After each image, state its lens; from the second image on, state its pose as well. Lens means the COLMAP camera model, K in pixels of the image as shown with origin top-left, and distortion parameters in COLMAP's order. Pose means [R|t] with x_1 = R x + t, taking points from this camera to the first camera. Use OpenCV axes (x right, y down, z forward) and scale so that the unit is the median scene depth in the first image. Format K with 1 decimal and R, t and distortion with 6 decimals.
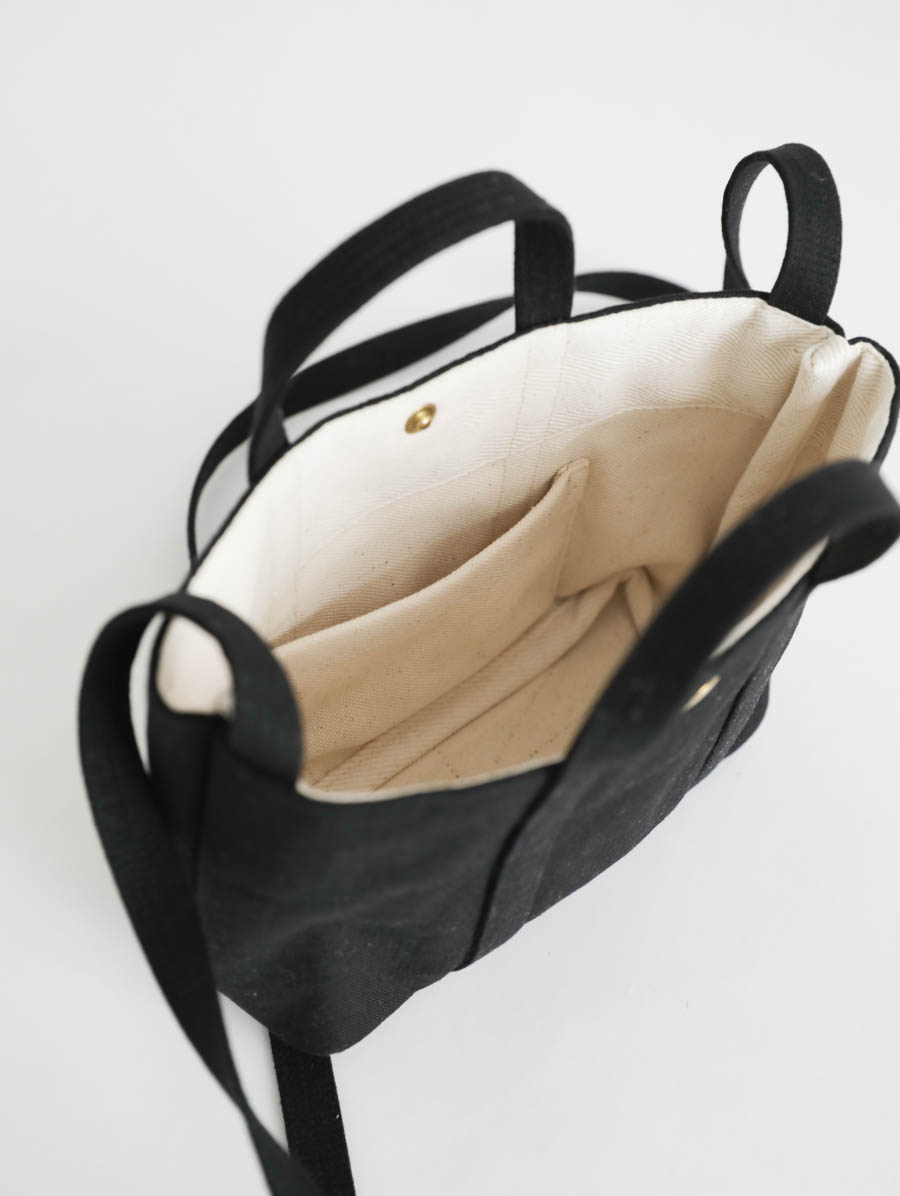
lens RADIAL K [[1786.8, 0, 450.0], [0, 1786.8, 598.0], [0, 0, 1]] dist [0.119184, -0.038737]
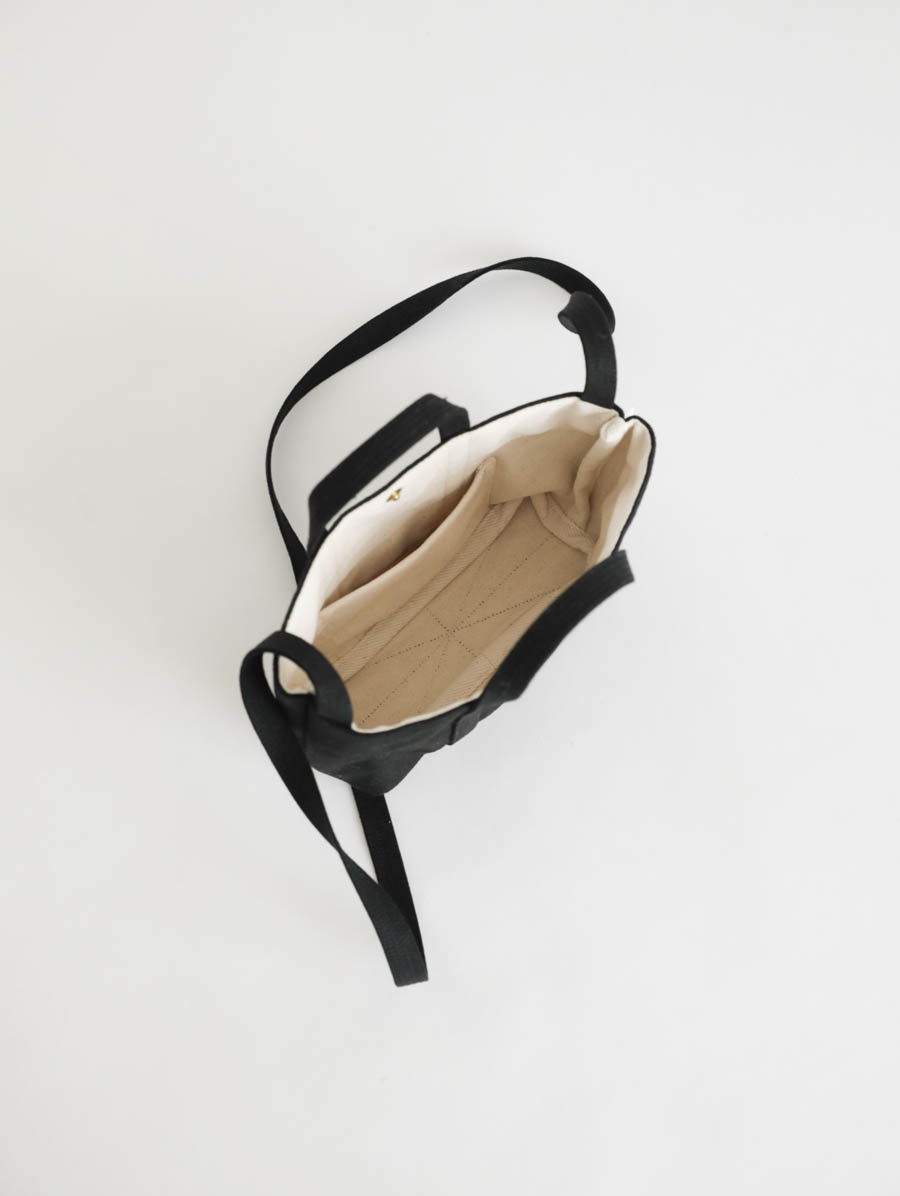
lens RADIAL K [[1786.8, 0, 450.0], [0, 1786.8, 598.0], [0, 0, 1]] dist [0.119184, -0.038737]
pose [[0.995220, -0.084819, -0.048393, 0.117863], [0.096336, 0.933887, 0.344345, -0.611014], [0.015986, -0.347362, 0.937595, -0.747368]]
